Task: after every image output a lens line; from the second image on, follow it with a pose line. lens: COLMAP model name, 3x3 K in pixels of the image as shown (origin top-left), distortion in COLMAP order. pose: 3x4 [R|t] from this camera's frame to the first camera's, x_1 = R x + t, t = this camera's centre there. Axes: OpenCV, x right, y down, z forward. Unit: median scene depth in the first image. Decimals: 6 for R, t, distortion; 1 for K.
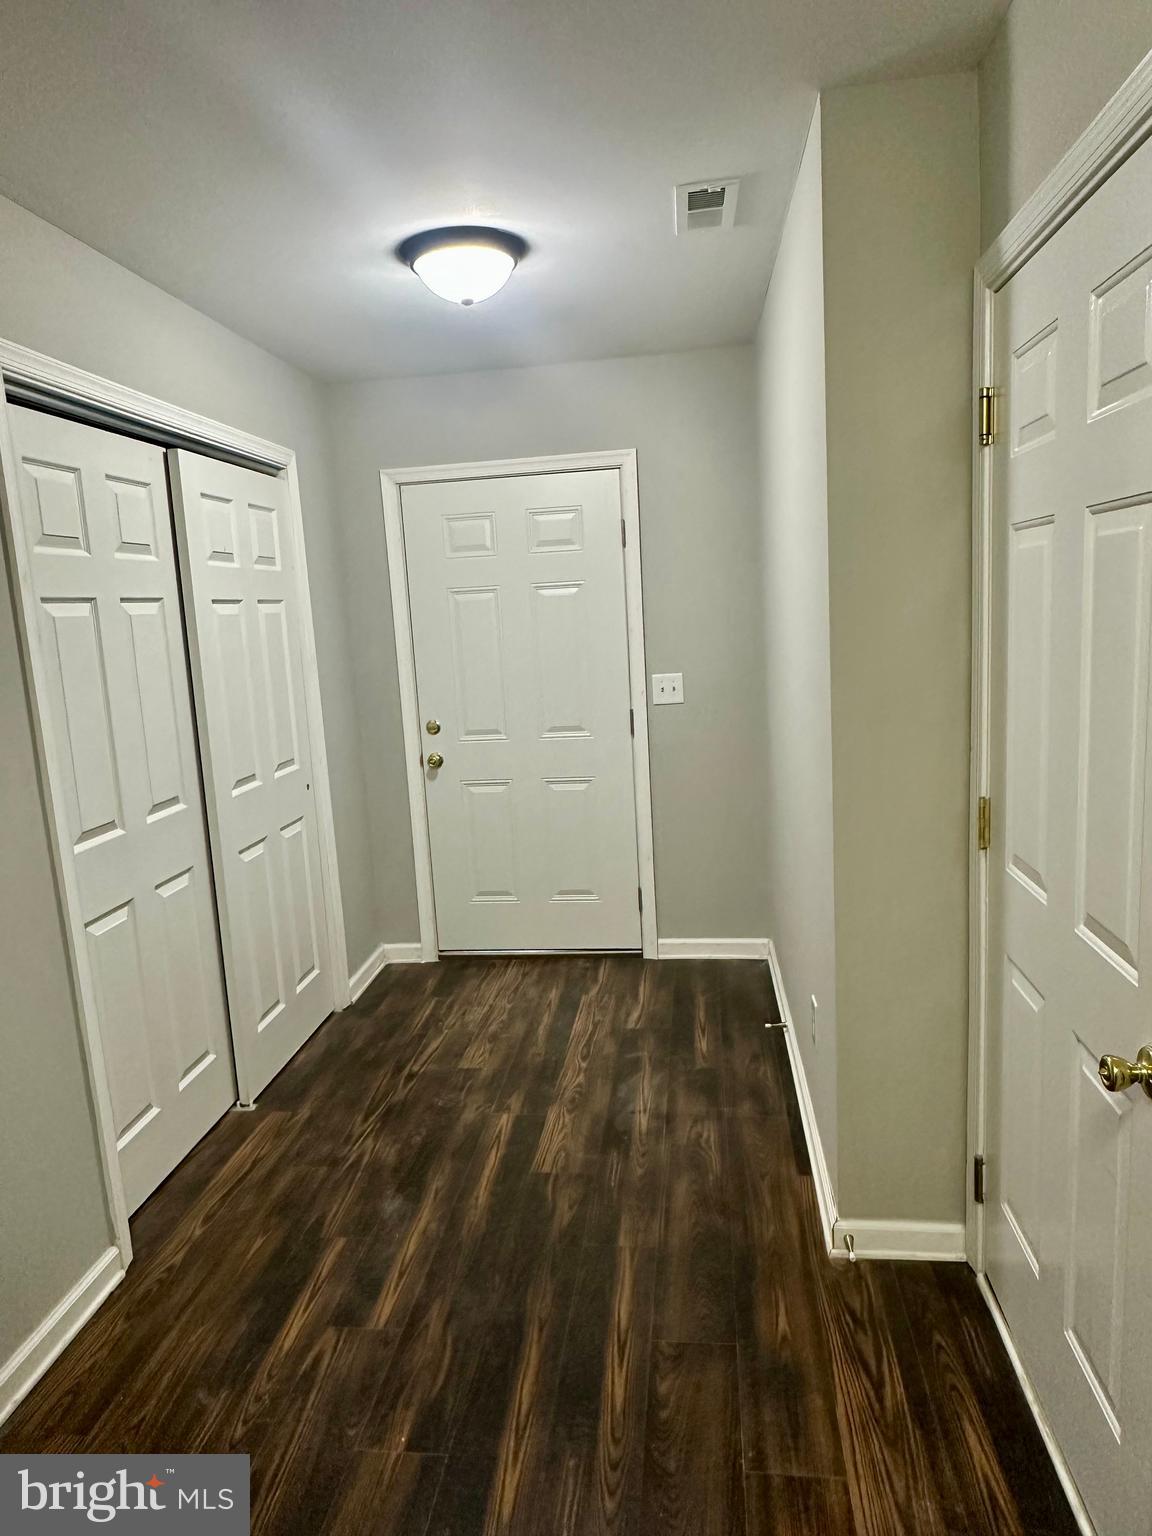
lens RADIAL K [[1001.0, 0, 576.0], [0, 1001.0, 768.0], [0, 0, 1]] dist [-0.000287, -0.000908]
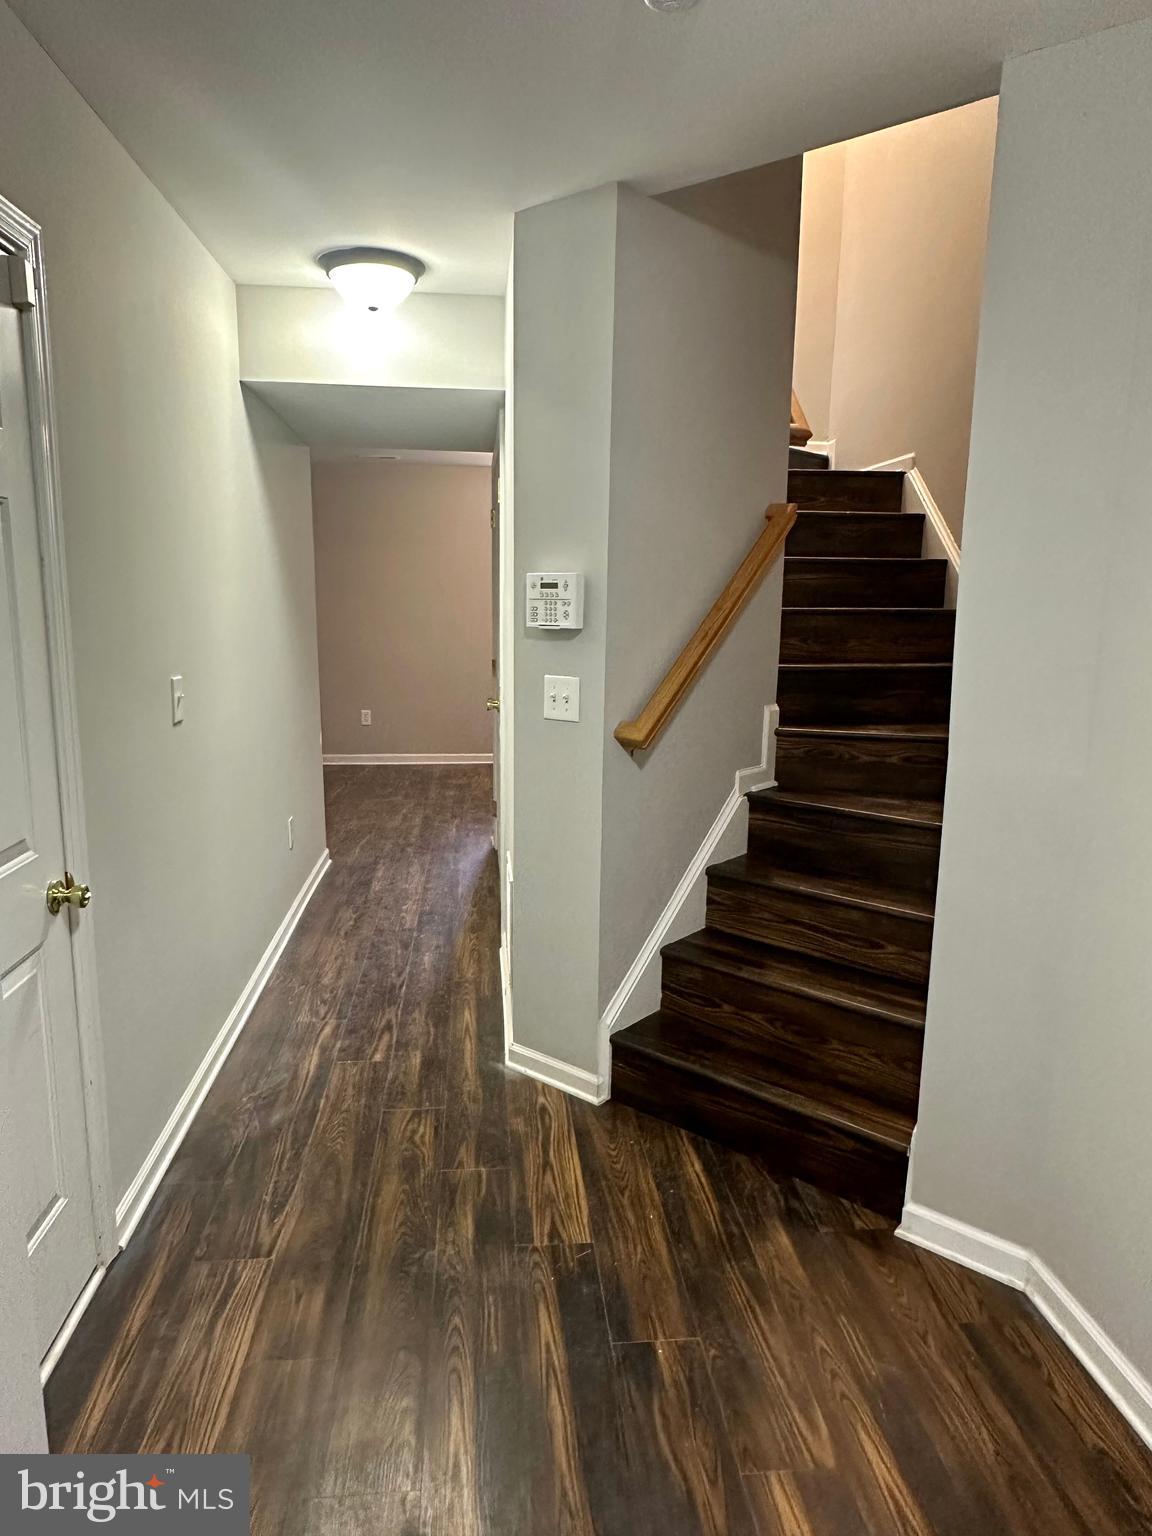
lens RADIAL K [[1001.0, 0, 576.0], [0, 1001.0, 768.0], [0, 0, 1]] dist [-0.000287, -0.000908]
pose [[-0.975883, 0.085766, -0.200738, 0.068984], [0.014012, 0.942298, 0.334482, -0.248579], [0.217842, 0.323603, -0.920775, 1.694588]]
